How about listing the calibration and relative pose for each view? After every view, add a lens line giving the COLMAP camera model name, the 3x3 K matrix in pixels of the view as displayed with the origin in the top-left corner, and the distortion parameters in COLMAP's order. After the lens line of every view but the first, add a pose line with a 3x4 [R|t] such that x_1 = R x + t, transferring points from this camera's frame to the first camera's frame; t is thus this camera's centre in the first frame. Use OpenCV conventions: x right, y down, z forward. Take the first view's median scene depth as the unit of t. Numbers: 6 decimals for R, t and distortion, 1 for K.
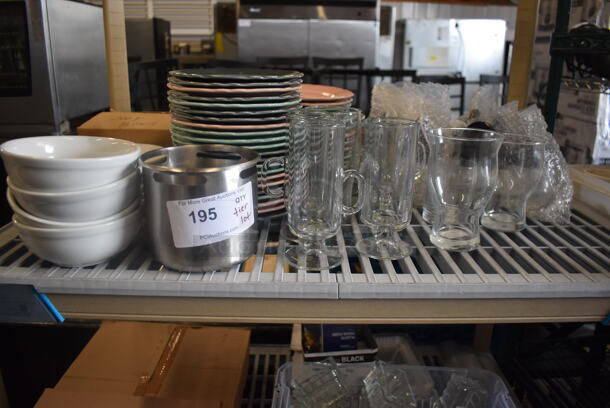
lens RADIAL K [[476.0, 0, 305.0], [0, 476.0, 204.0], [0, 0, 1]] dist [-0.075912, -0.002109]
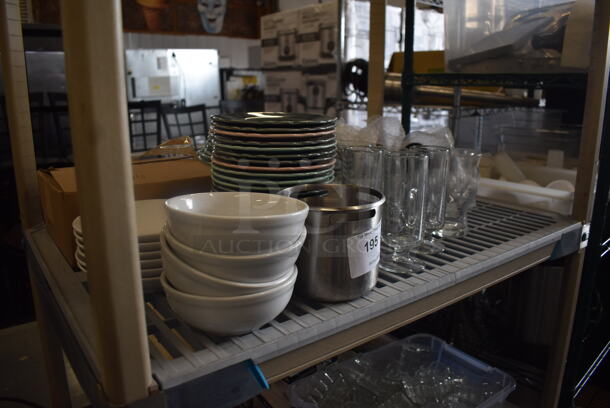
lens RADIAL K [[476.0, 0, 305.0], [0, 476.0, 204.0], [0, 0, 1]] dist [-0.075912, -0.002109]
pose [[0.802926, -0.164846, 0.572831, -0.816817], [0.194655, 0.980827, 0.009413, -0.092914], [-0.563400, 0.103946, 0.819619, 0.121091]]
